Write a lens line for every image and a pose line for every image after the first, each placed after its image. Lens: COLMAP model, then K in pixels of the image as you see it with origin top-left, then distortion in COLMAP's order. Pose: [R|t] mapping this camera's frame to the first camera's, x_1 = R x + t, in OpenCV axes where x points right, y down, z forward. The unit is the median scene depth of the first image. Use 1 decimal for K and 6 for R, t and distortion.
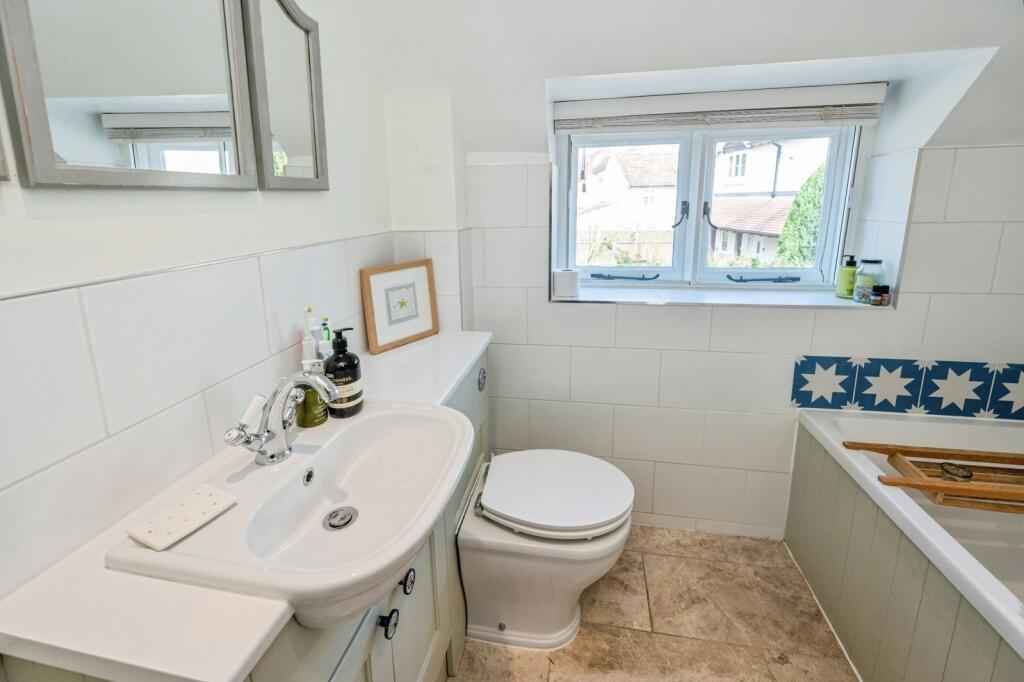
lens RADIAL K [[413.9, 0, 516.6], [0, 413.9, 321.2], [0, 0, 1]] dist [-0.007481, 0.000075]
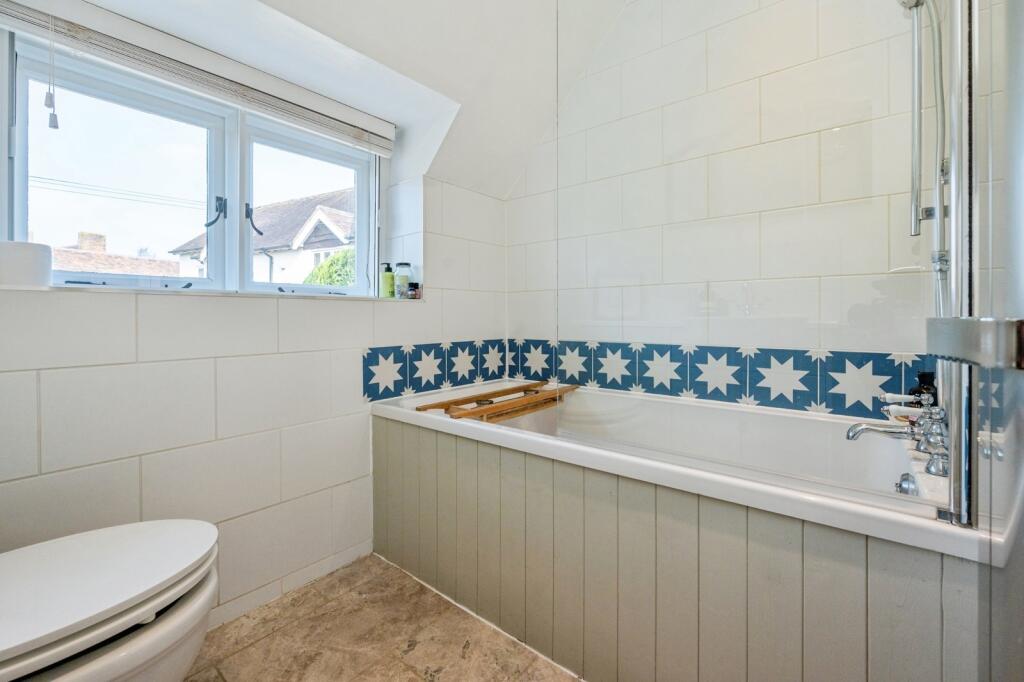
lens RADIAL K [[413.9, 0, 516.6], [0, 413.9, 321.2], [0, 0, 1]] dist [-0.007481, 0.000075]
pose [[0.490936, -0.006874, 0.871168, -0.042414], [0.186339, 0.977656, -0.097295, 0.188728], [-0.851034, 0.210099, 0.481248, 0.148570]]
